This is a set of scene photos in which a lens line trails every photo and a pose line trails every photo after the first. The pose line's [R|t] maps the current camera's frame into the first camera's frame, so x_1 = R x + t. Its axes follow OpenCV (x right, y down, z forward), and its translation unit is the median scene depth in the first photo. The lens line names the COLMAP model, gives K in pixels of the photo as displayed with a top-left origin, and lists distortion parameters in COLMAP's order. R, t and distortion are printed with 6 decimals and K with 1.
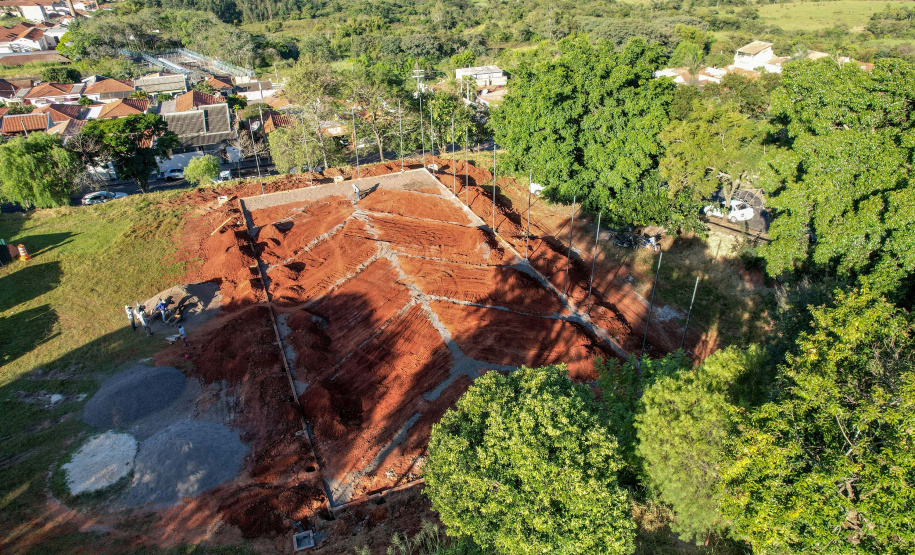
lens RADIAL K [[592.2, 0, 457.5], [0, 592.2, 277.5], [0, 0, 1]] dist [-0.063081, 0.057597]
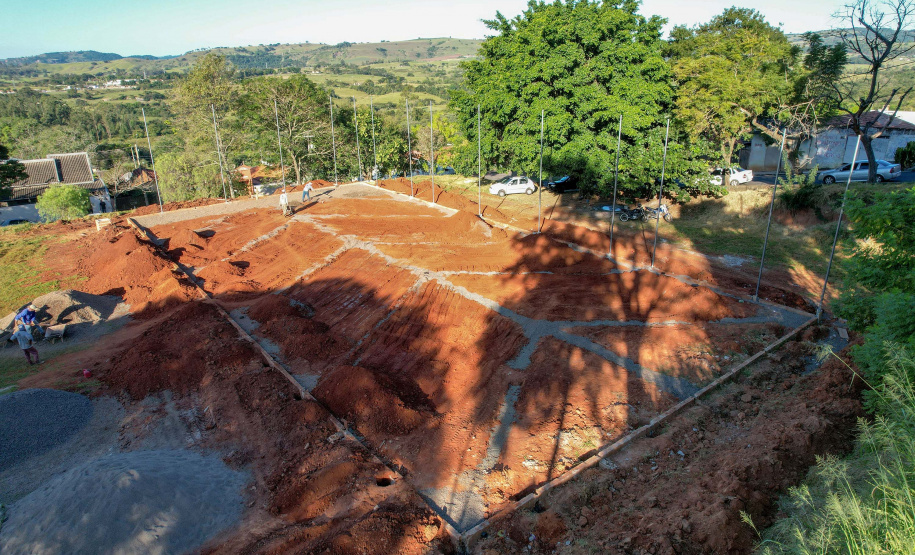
lens RADIAL K [[579.4, 0, 457.5], [0, 579.4, 277.5], [0, 0, 1]] dist [-0.053643, 0.061764]
pose [[0.966718, -0.084948, 0.241331, -0.217445], [0.127979, 0.977335, -0.168634, 0.175897], [-0.221536, 0.193907, 0.955679, 0.323873]]
